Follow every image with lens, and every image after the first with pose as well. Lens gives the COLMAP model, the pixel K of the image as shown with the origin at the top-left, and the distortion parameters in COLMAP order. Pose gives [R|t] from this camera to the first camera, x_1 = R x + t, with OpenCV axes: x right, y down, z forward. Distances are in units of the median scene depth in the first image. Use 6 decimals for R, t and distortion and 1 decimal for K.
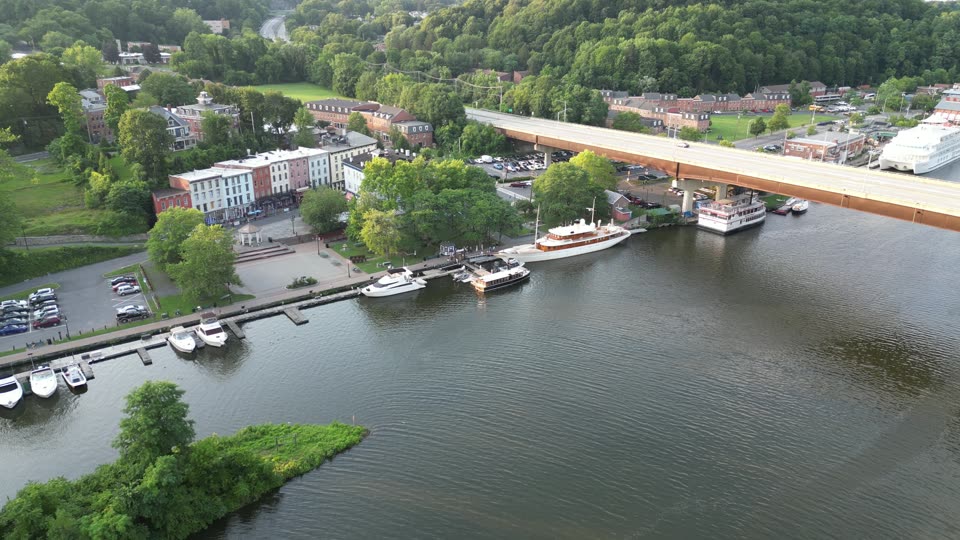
lens RADIAL K [[715.7, 0, 479.8], [0, 715.7, 275.6], [0, 0, 1]] dist [0.058429, -0.018377]
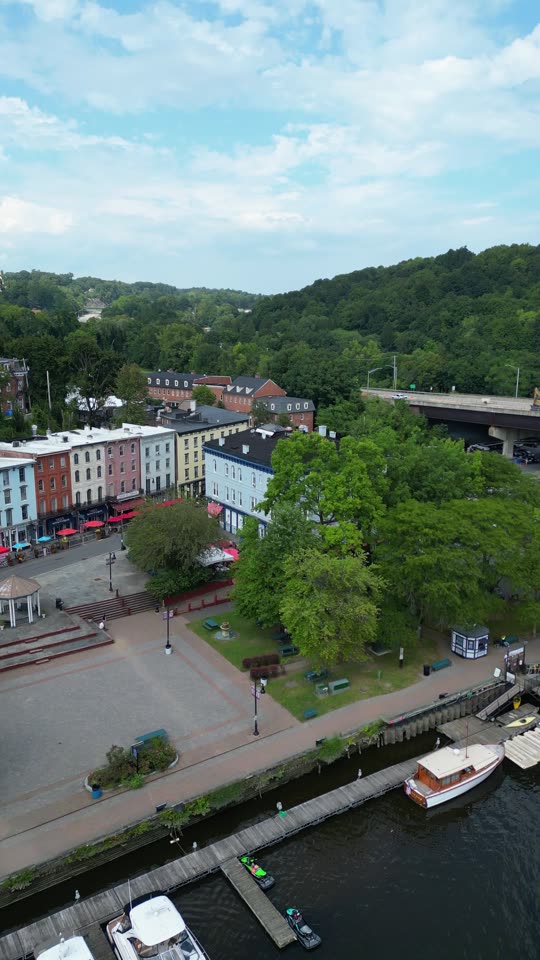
lens RADIAL K [[715.7, 0, 273.2], [0, 715.7, 475.3], [0, 0, 1]] dist [0.058429, -0.018377]
pose [[0.999831, 0.008358, -0.016345, -0.130526], [-0.010614, 0.989628, -0.143264, -0.060240], [0.014978, 0.143413, 0.989550, 0.470648]]
